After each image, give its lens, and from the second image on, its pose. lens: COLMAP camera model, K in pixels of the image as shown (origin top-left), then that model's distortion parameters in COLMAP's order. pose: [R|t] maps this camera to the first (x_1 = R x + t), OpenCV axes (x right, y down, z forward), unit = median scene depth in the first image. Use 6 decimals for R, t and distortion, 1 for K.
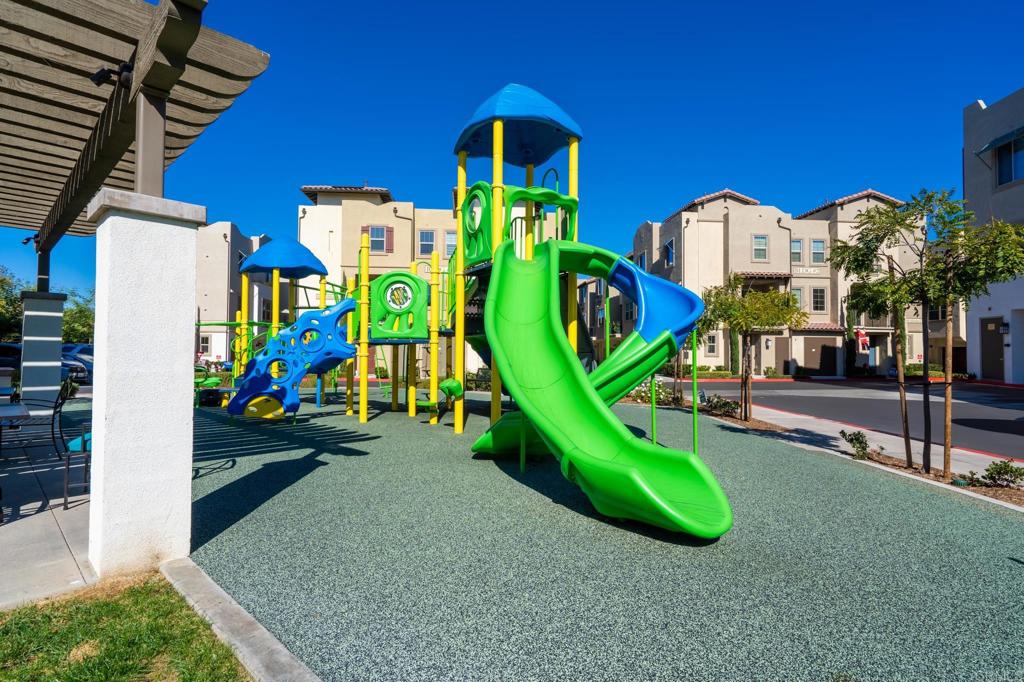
lens RADIAL K [[508.6, 0, 512.0], [0, 508.6, 341.0], [0, 0, 1]] dist [0.000167, -0.000136]
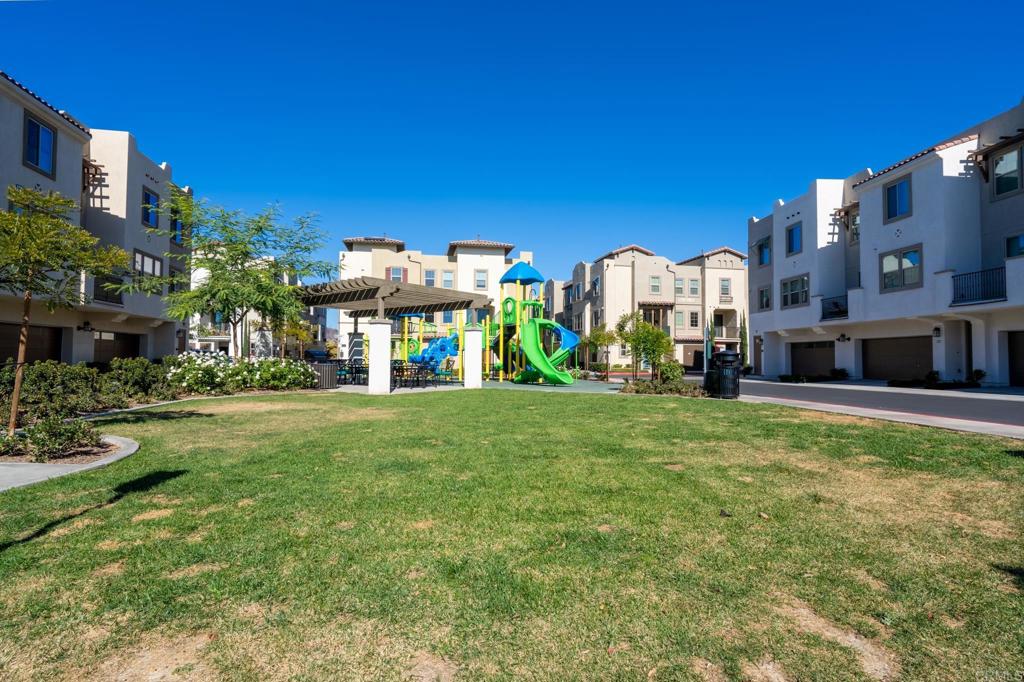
lens RADIAL K [[508.6, 0, 512.0], [0, 508.6, 341.0], [0, 0, 1]] dist [0.000167, -0.000136]
pose [[0.994794, 0.003228, 0.101855, -0.079138], [-0.002574, 0.999975, -0.006551, -0.007763], [-0.101874, 0.006255, 0.994778, -0.434753]]
